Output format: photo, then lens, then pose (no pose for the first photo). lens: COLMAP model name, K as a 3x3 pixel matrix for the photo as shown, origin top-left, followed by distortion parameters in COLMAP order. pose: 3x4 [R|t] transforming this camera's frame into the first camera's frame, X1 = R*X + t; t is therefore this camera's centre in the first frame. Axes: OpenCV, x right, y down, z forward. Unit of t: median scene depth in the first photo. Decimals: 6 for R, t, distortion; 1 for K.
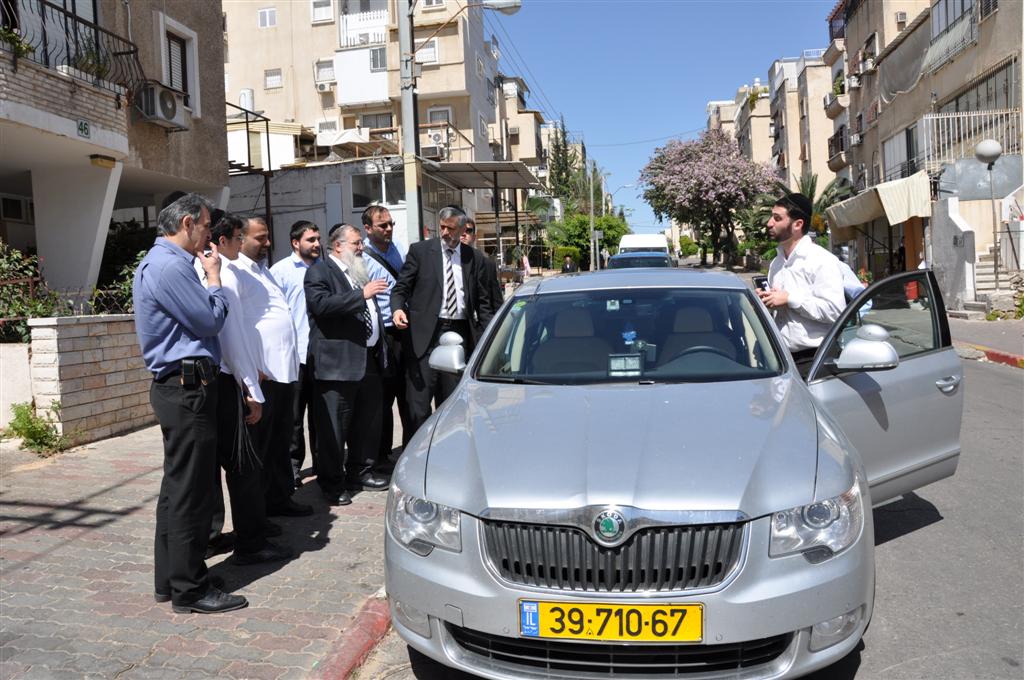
lens RADIAL K [[801.8, 0, 512.0], [0, 801.8, 340.0], [0, 0, 1]] dist [-0.158618, 0.124152]
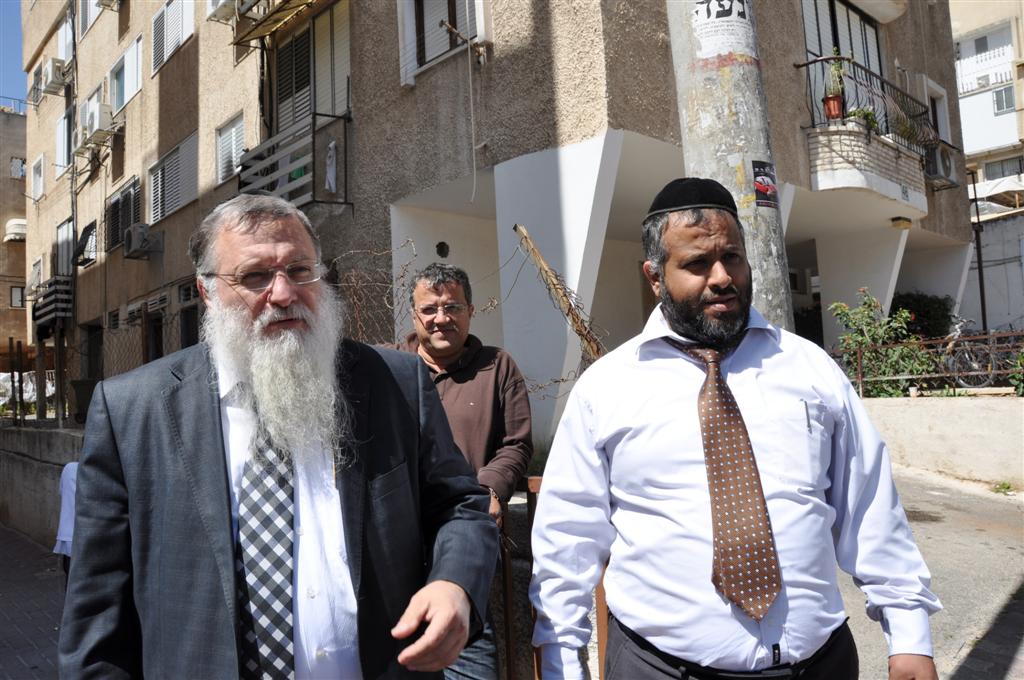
lens RADIAL K [[785.6, 0, 511.6], [0, 785.6, 359.8], [0, 0, 1]] dist [-0.153365, 0.099475]
pose [[0.780487, -0.013288, -0.625031, -0.157263], [-0.022387, 0.998539, -0.049183, 0.005933], [0.624771, 0.052379, 0.779049, -0.052773]]
